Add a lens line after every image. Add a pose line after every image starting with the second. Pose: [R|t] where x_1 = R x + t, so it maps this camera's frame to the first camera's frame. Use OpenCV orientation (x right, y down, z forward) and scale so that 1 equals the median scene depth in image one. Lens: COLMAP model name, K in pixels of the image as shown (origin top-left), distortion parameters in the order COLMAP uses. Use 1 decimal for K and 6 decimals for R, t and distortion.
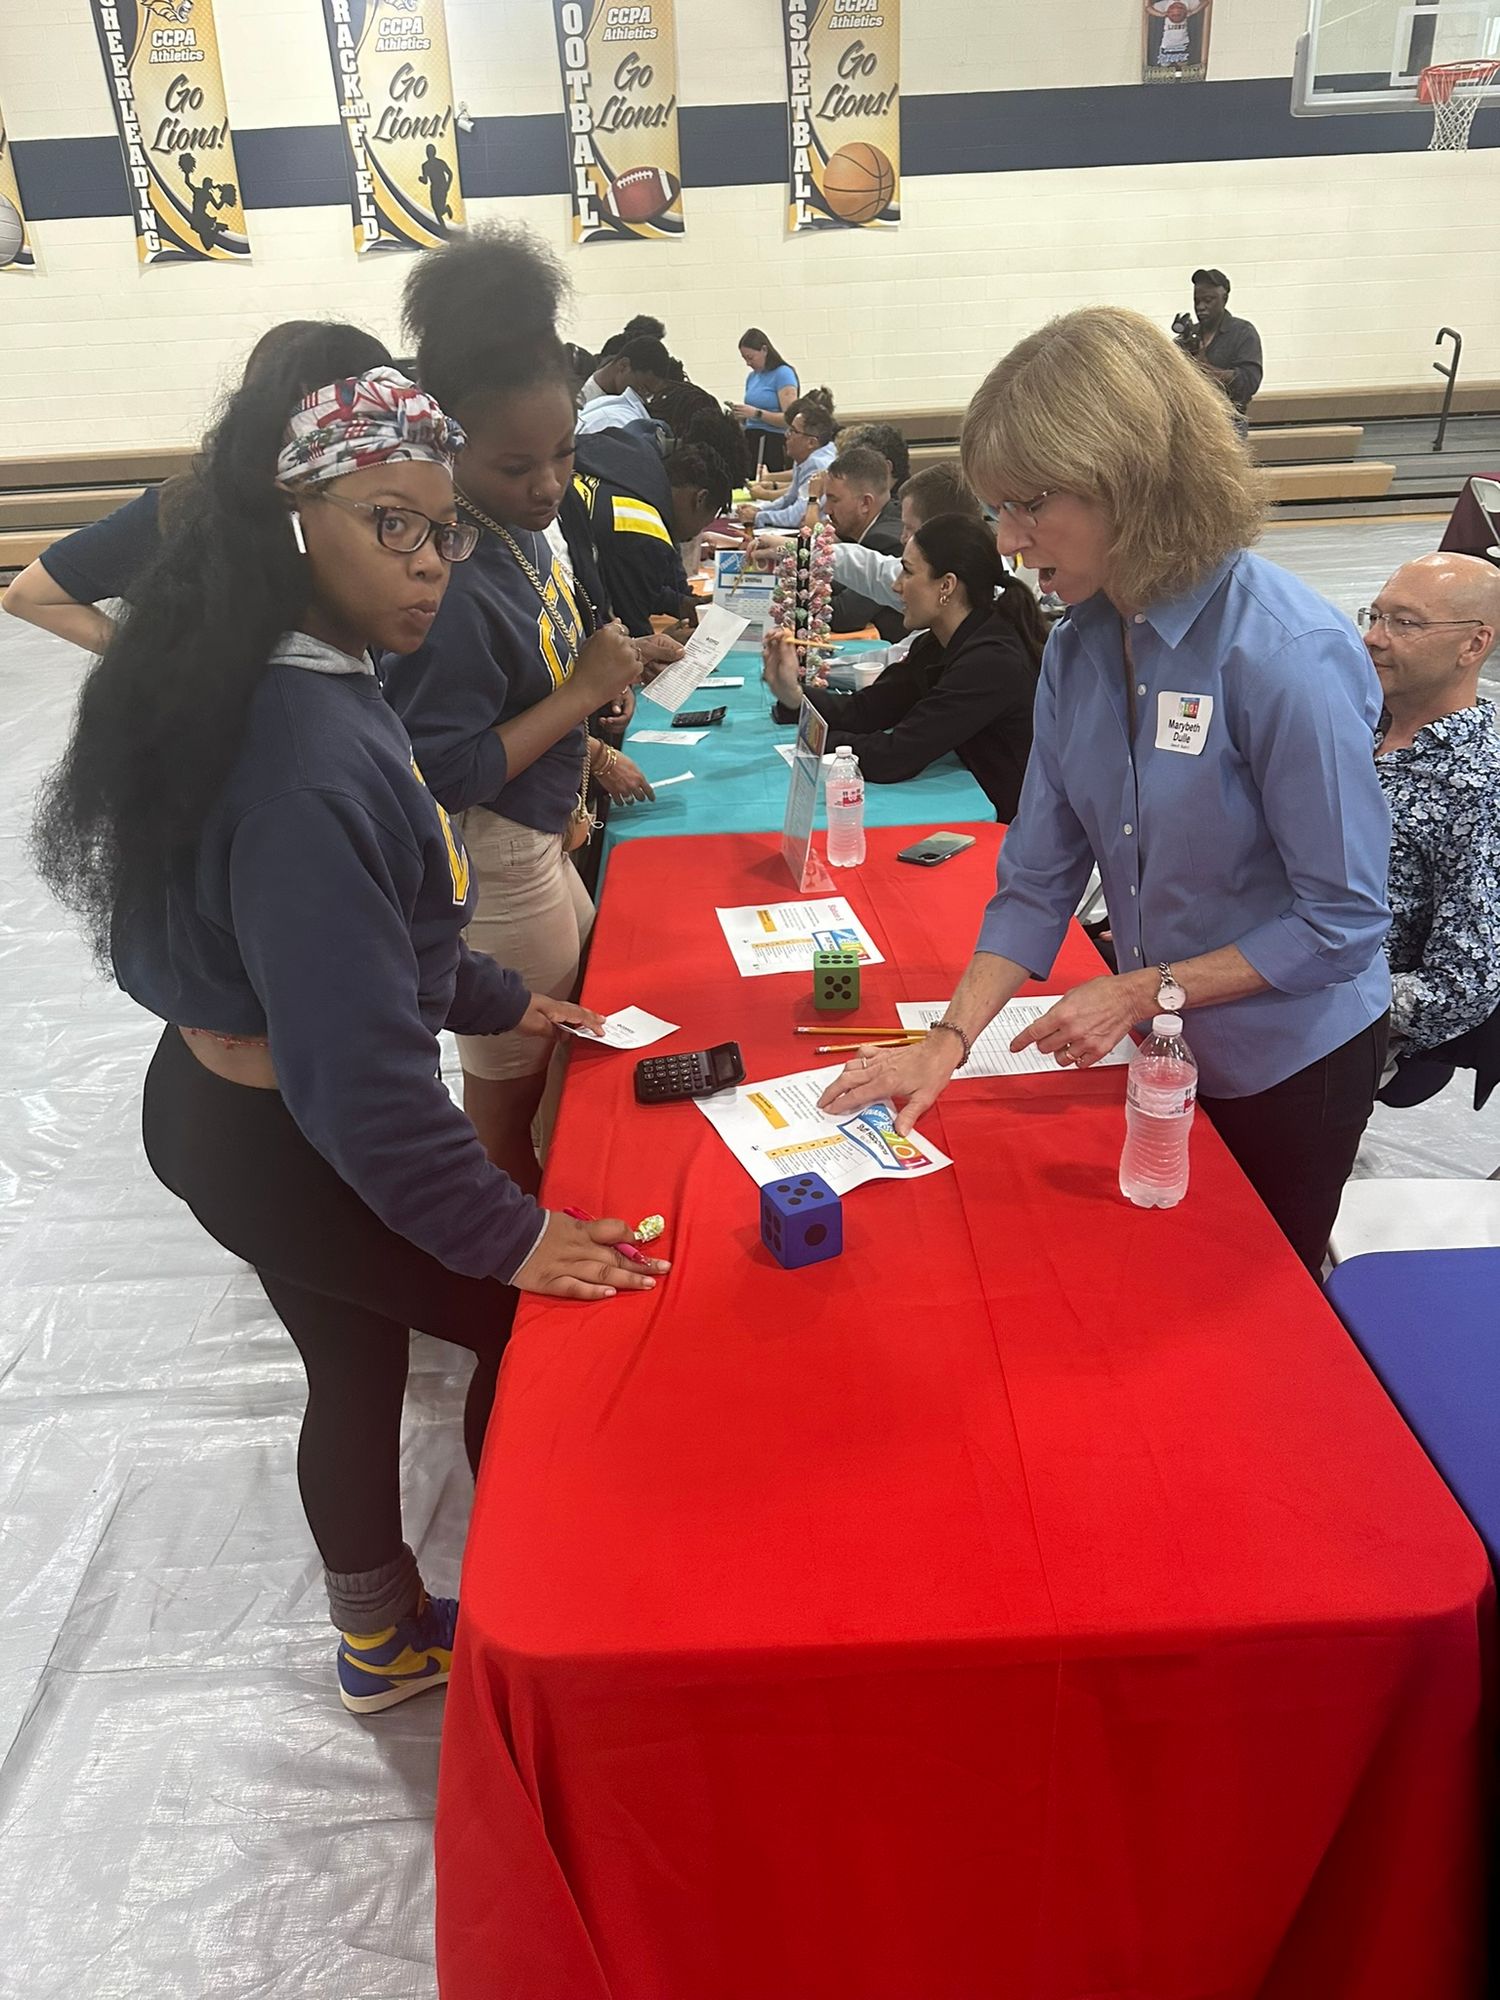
lens RADIAL K [[1409.4, 0, 750.0], [0, 1409.4, 1000.0], [0, 0, 1]] dist [0.015909, -0.008324]
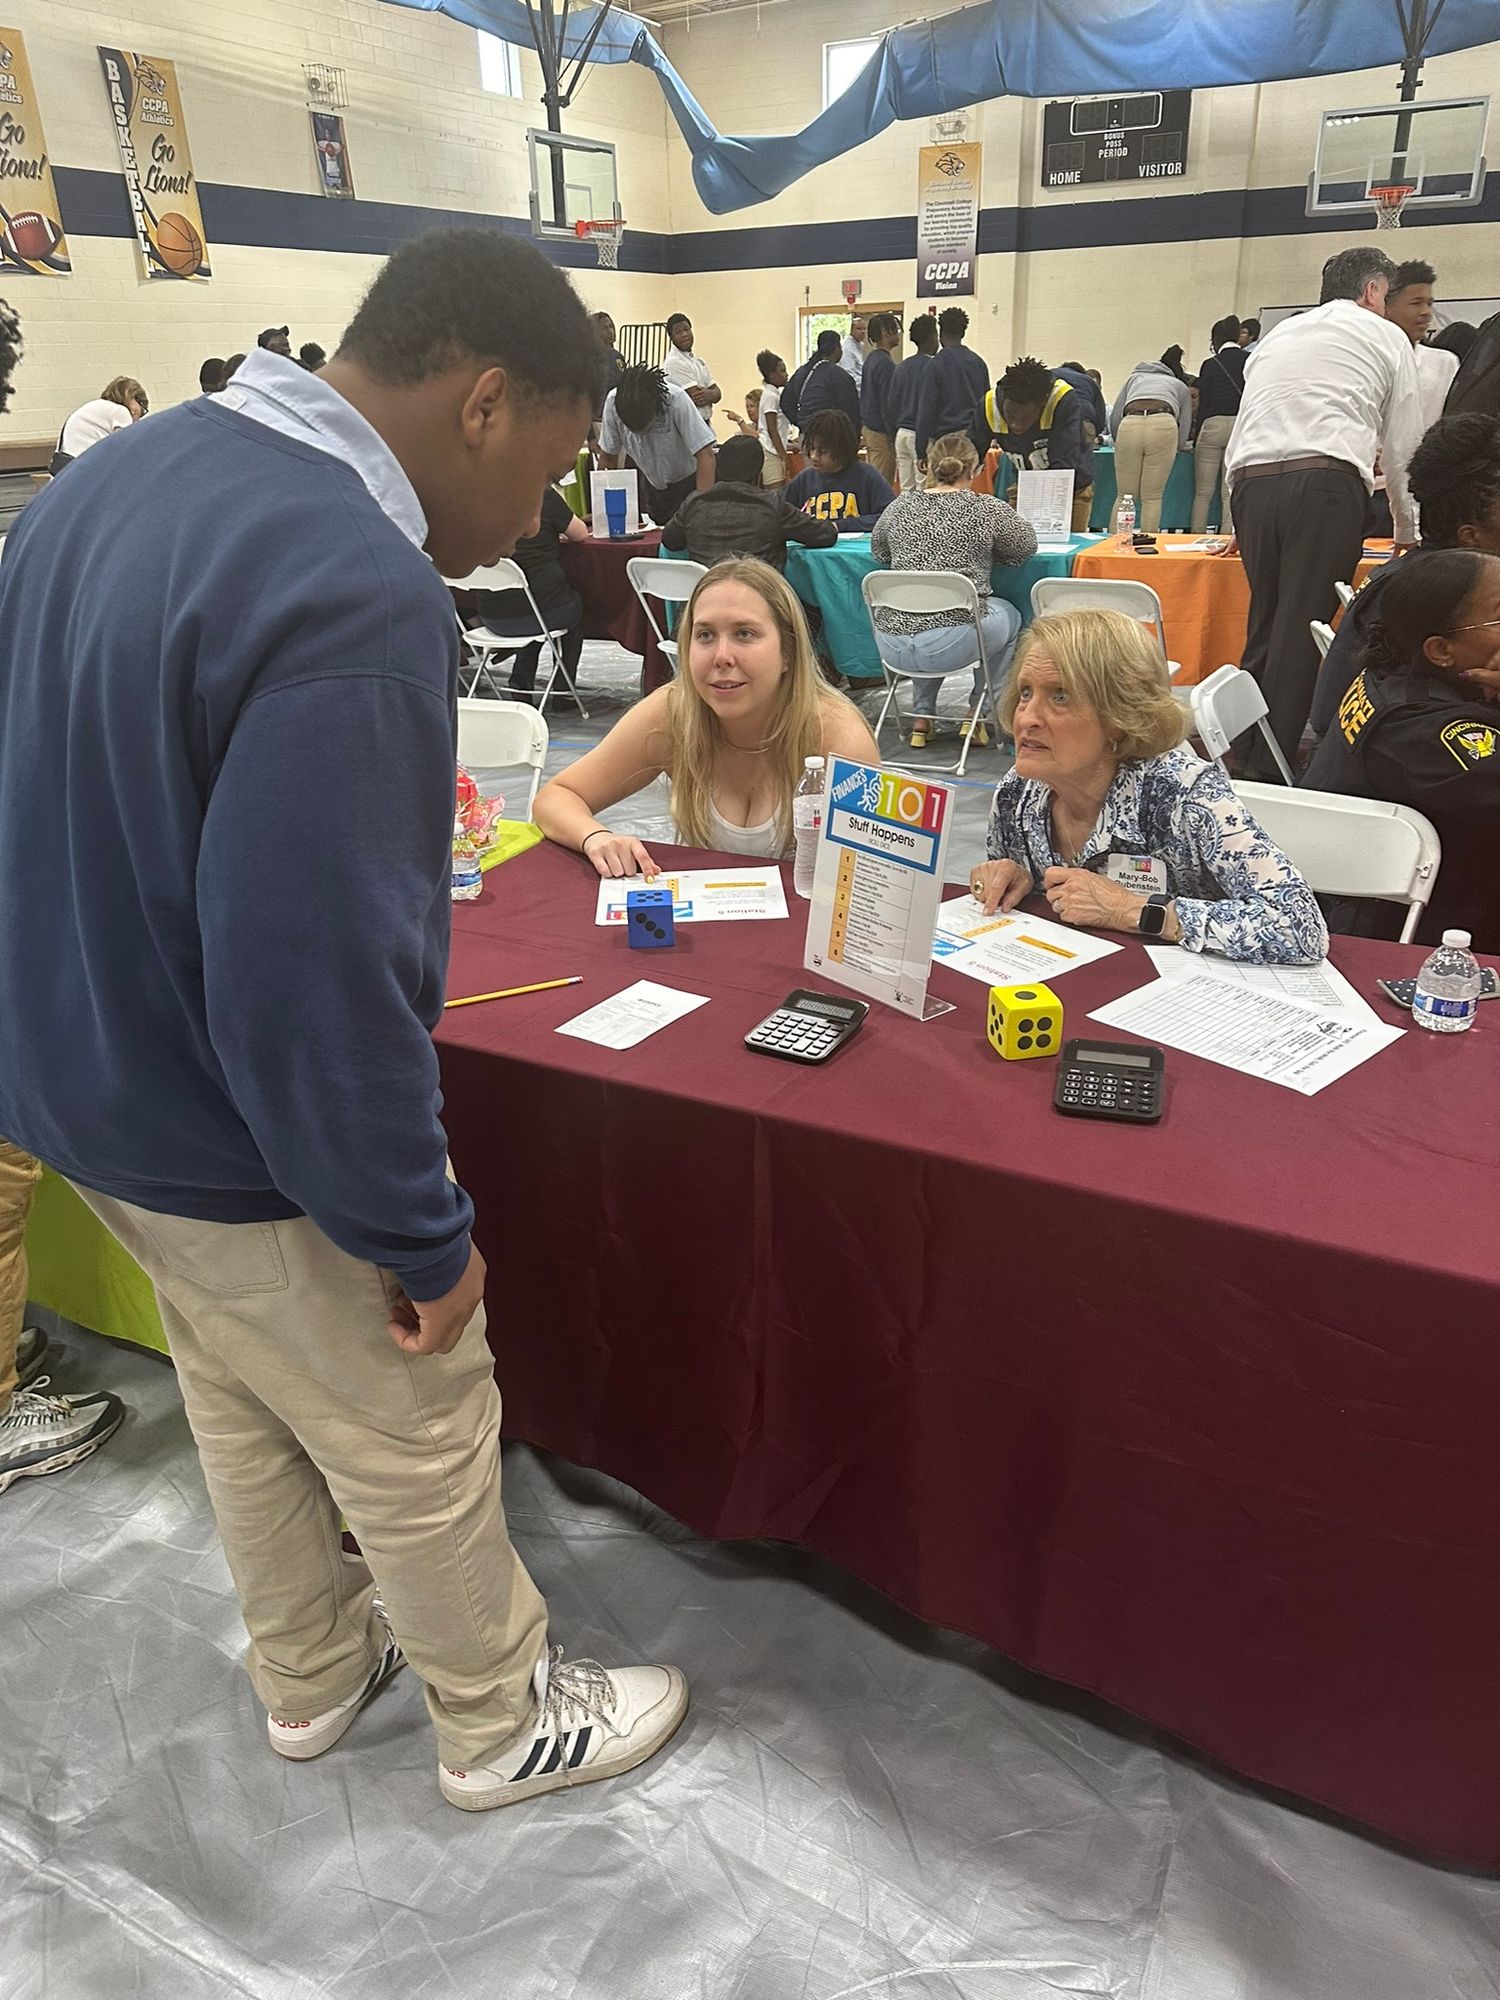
lens RADIAL K [[1407.3, 0, 731.9], [0, 1407.3, 995.4], [0, 0, 1]] dist [0.005065, -0.004604]
pose [[0.531822, -0.316204, 0.785608, -0.862813], [0.350679, 0.926631, 0.135571, 0.041451], [-0.770837, 0.203397, 0.603689, 0.005572]]
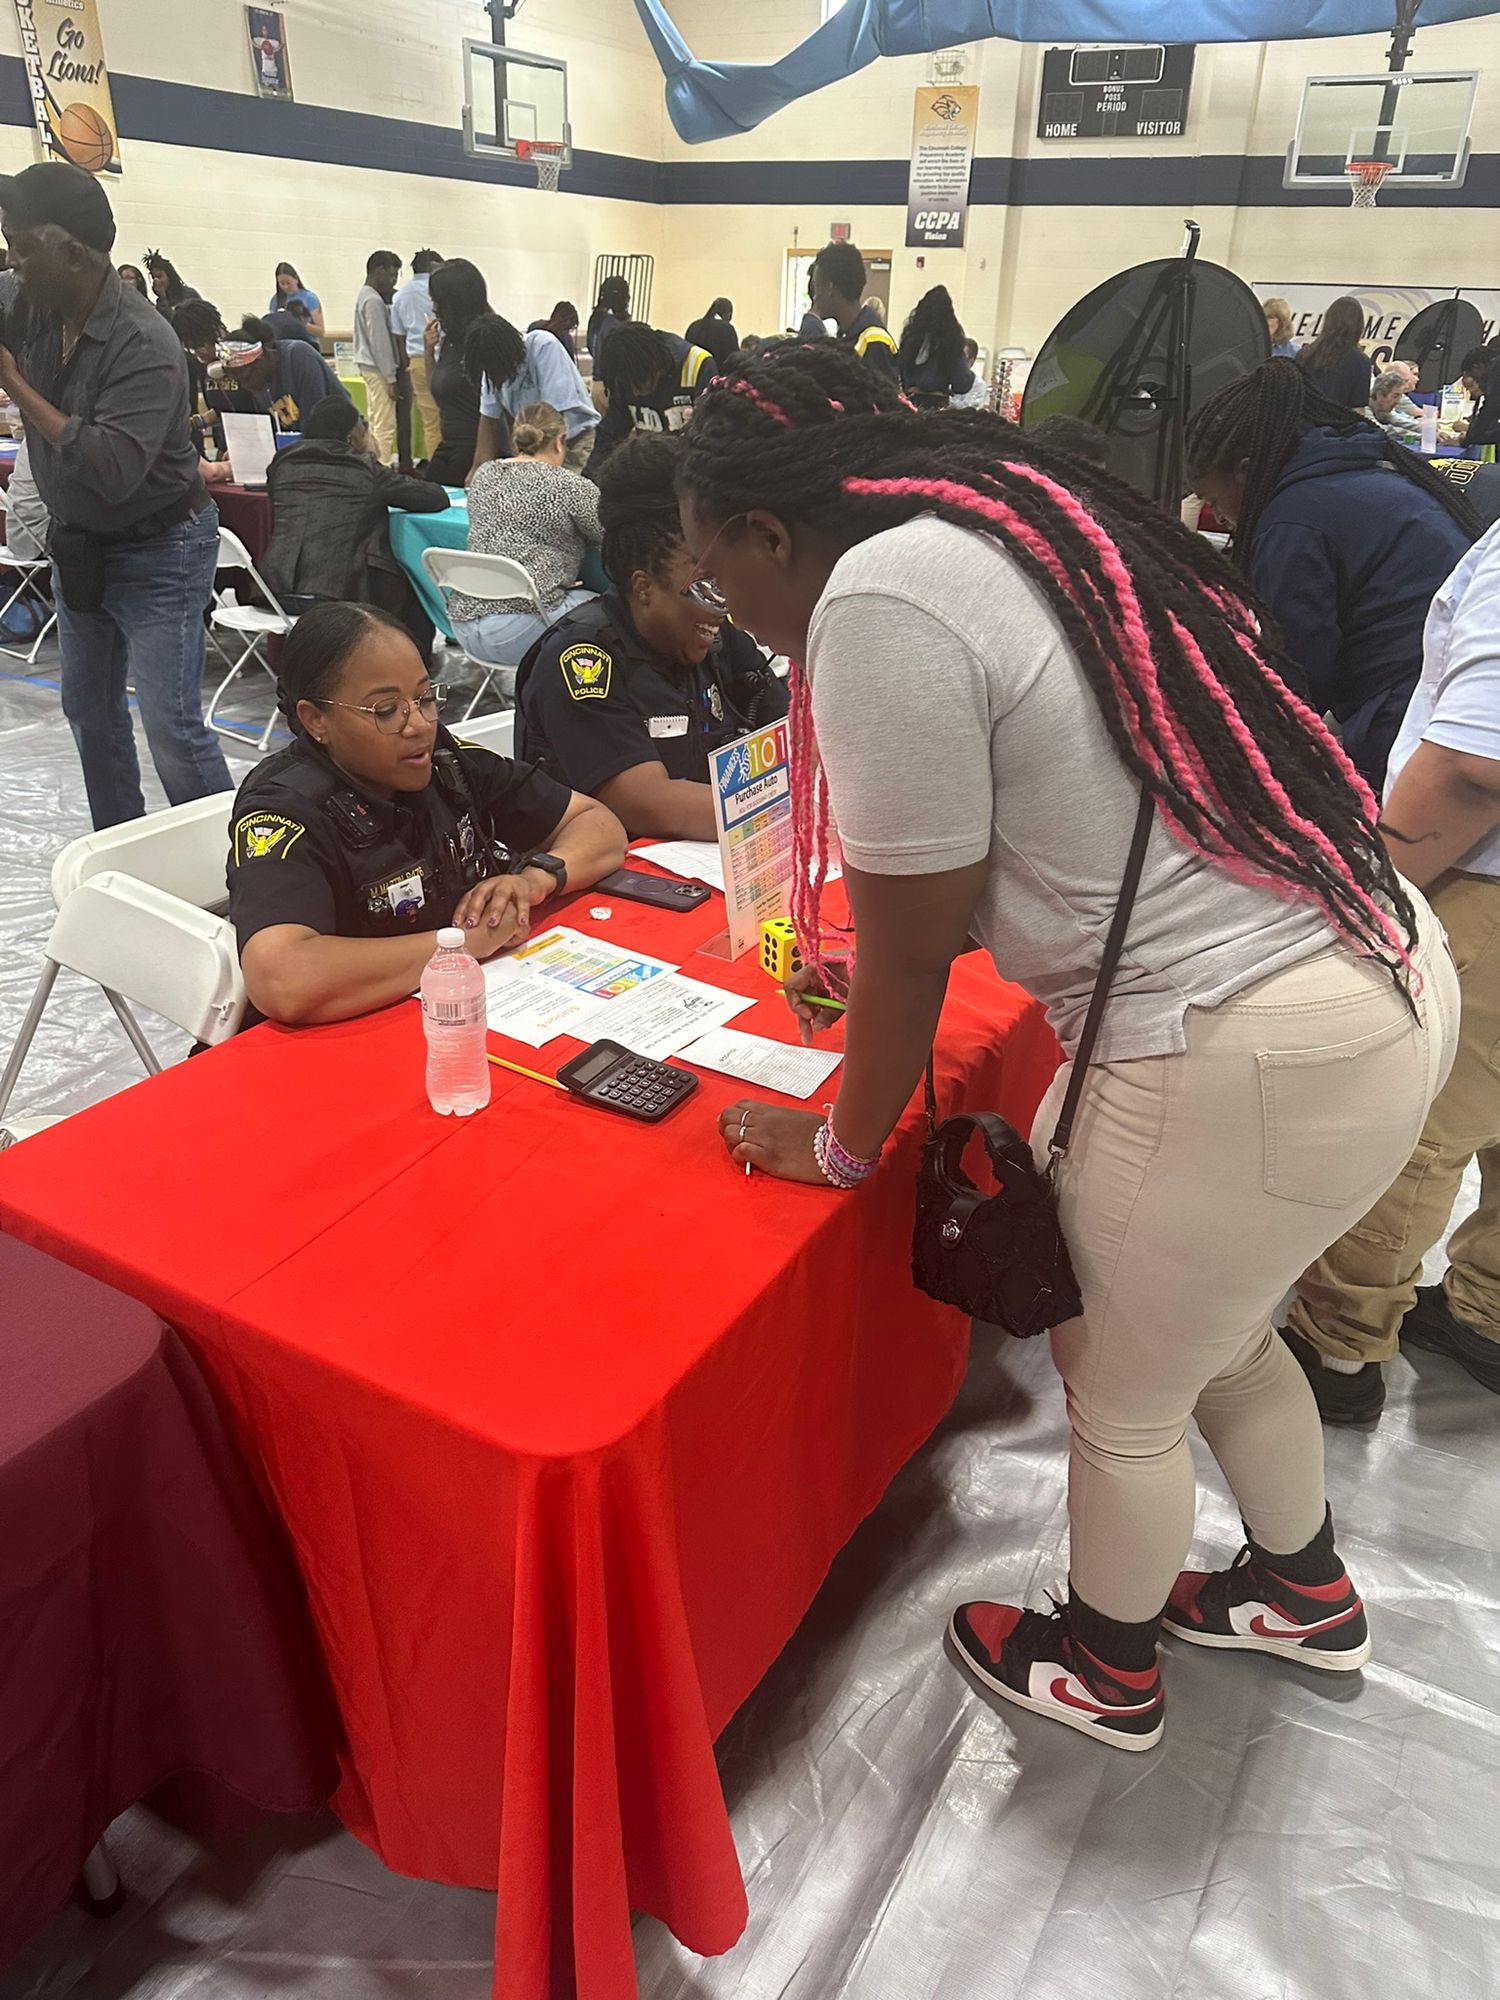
lens RADIAL K [[1407.1, 0, 750.0], [0, 1407.1, 1000.0], [0, 0, 1]] dist [-0.002358, 0.001087]
pose [[0.564484, -0.306874, 0.766280, -0.752503], [0.282796, 0.944042, 0.169740, 0.071441], [-0.775489, 0.120886, 0.619680, -0.088730]]
